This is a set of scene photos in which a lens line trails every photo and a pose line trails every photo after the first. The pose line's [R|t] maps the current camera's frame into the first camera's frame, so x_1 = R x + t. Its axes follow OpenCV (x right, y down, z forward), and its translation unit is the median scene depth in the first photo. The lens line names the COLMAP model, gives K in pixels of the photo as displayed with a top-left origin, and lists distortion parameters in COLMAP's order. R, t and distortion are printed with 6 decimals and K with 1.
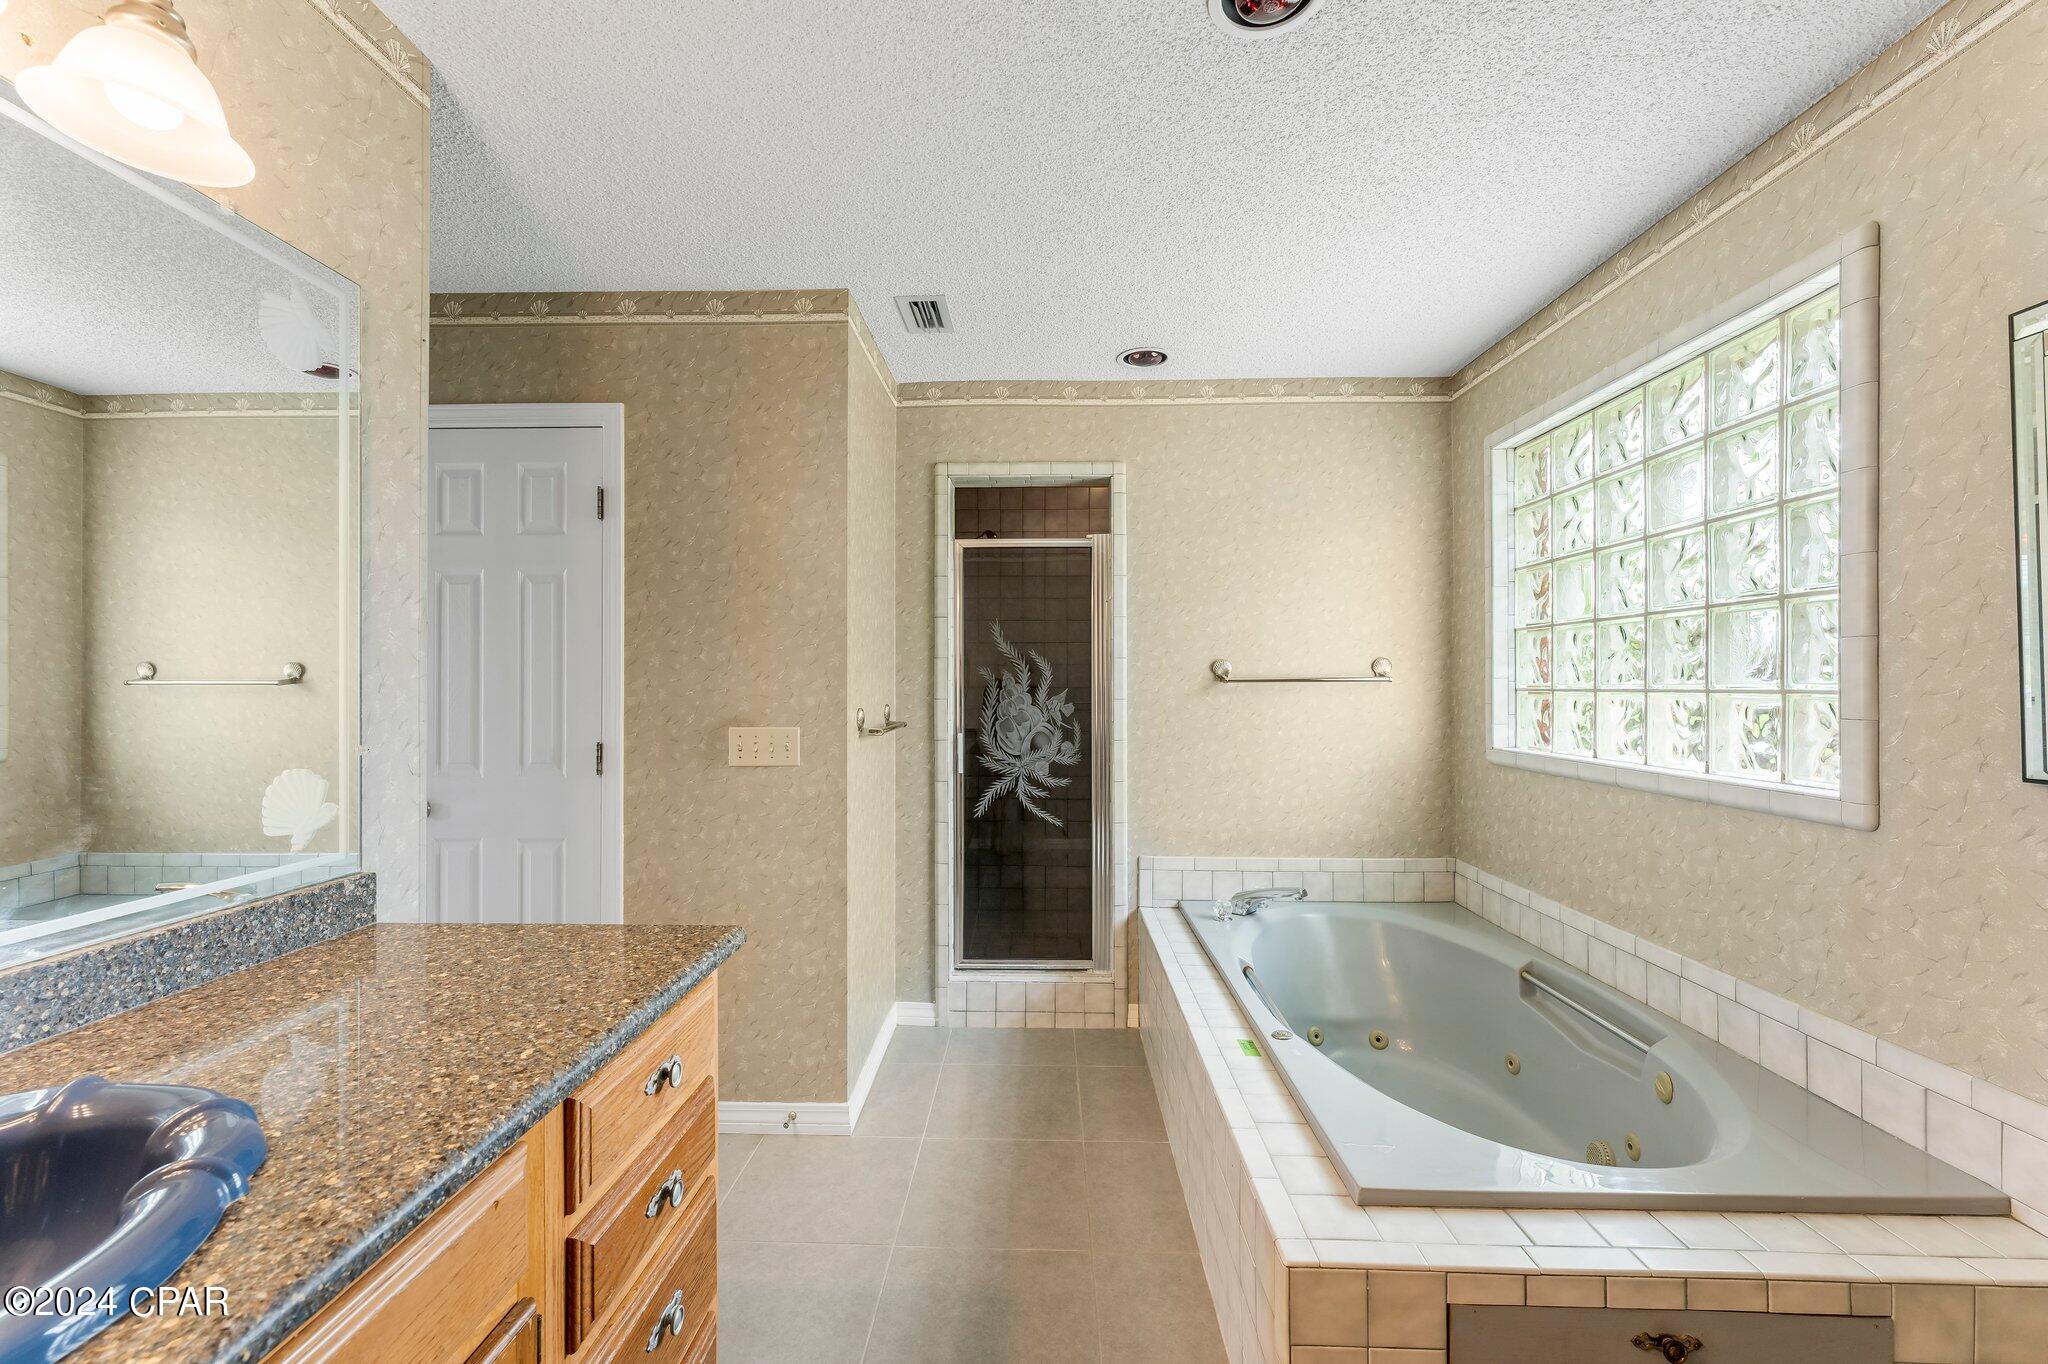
lens RADIAL K [[819.4, 0, 1012.5], [0, 819.4, 683.8], [0, 0, 1]] dist [0.000741, -0.000760]
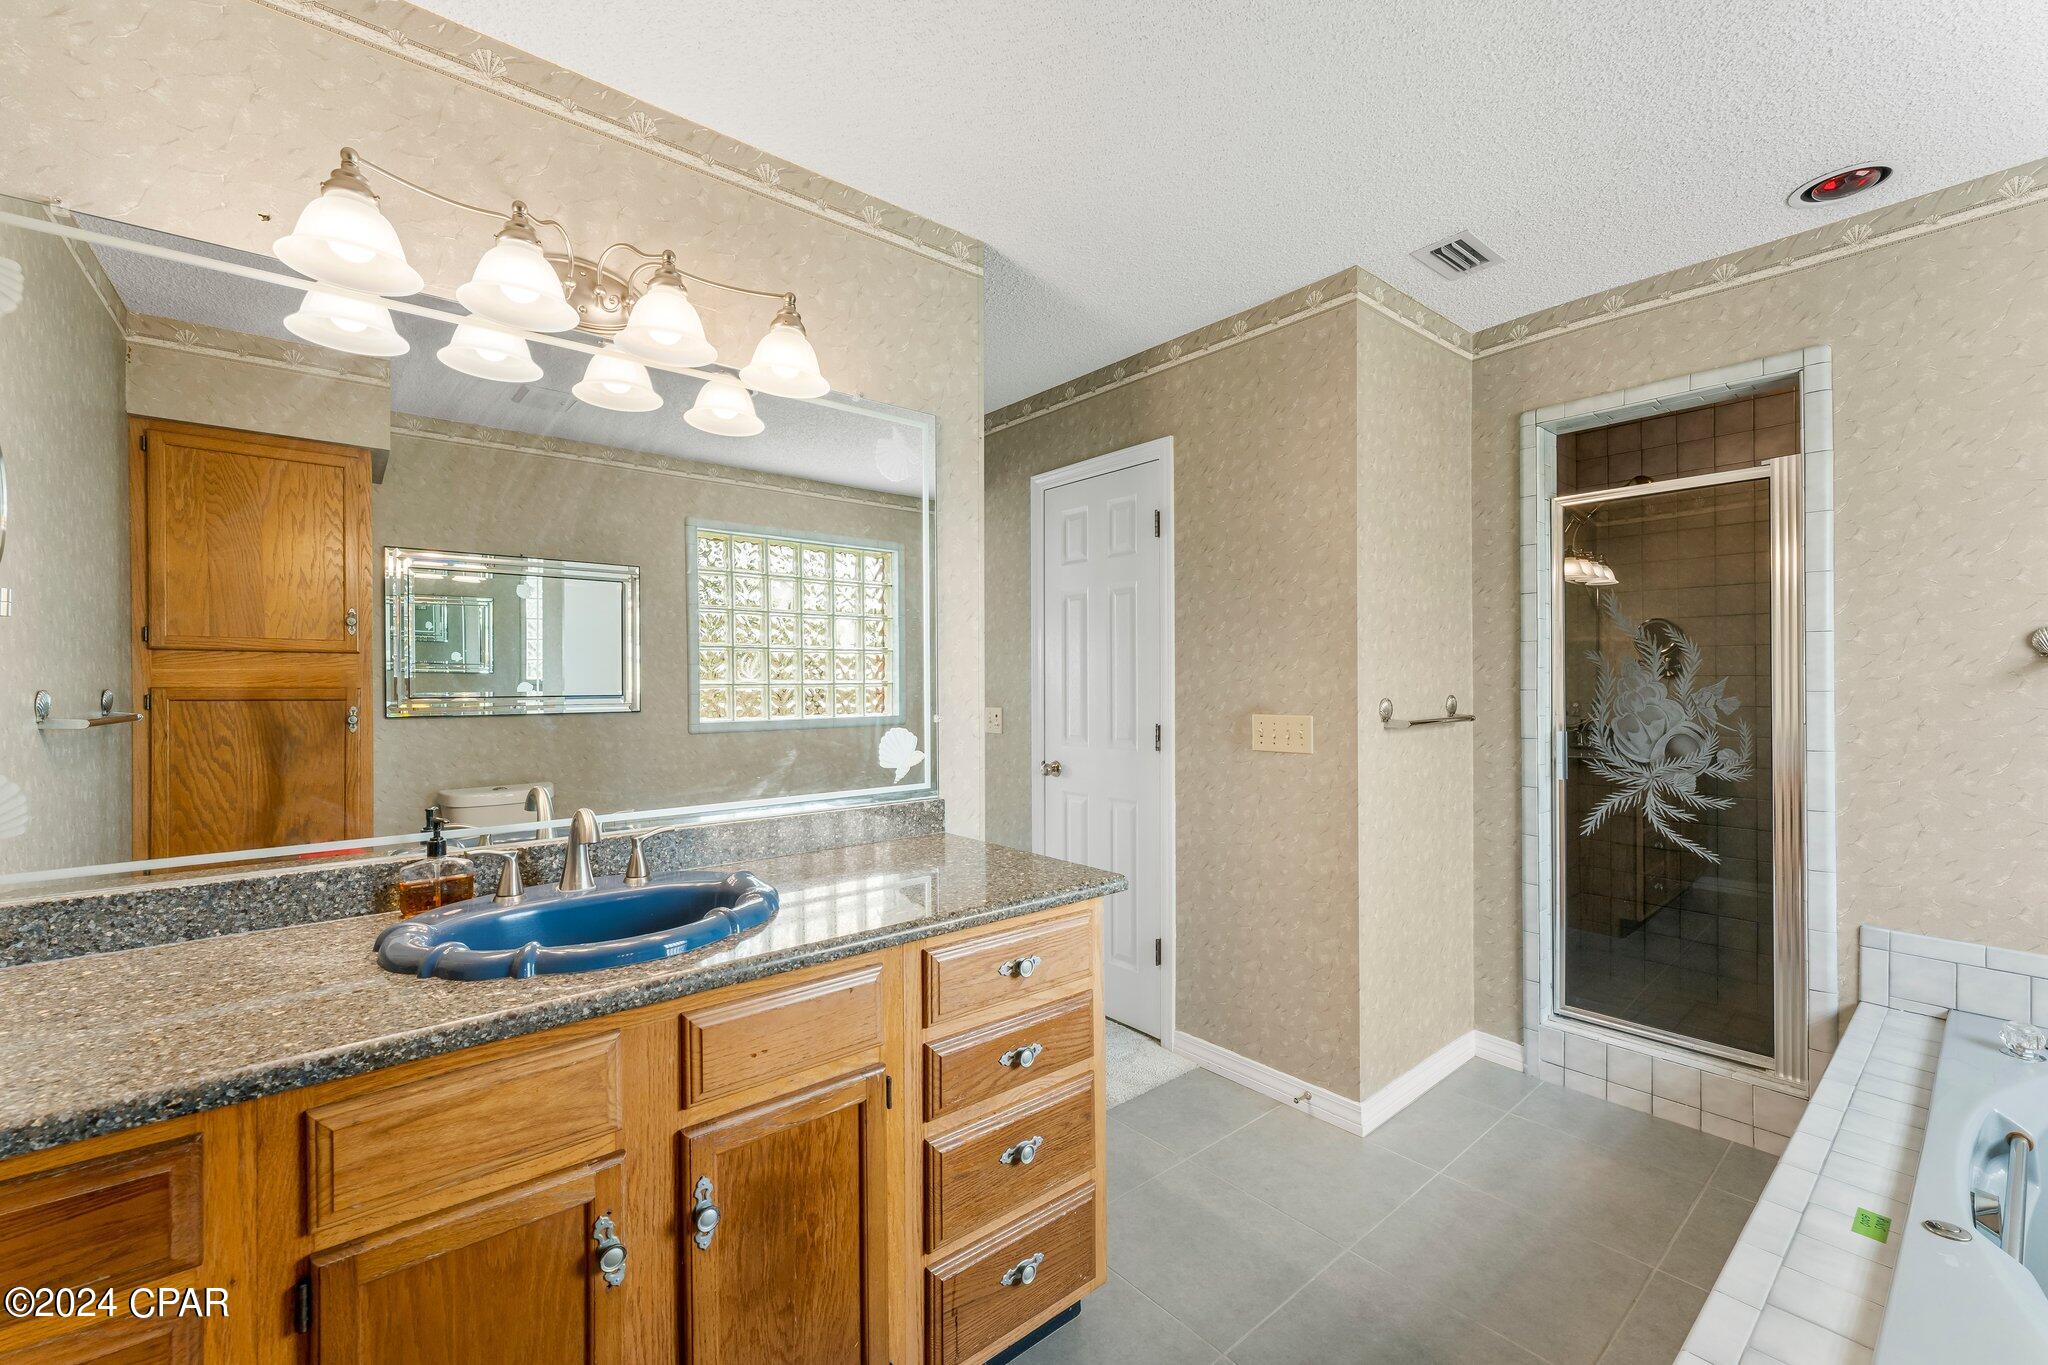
lens RADIAL K [[819.4, 0, 1012.2], [0, 819.4, 680.0], [0, 0, 1]] dist [0.000741, -0.000760]
pose [[0.666285, -0.003599, -0.745688, 0.197944], [0.007258, 0.999972, 0.001660, 0.003278], [0.745662, -0.006518, 0.666293, 0.037095]]
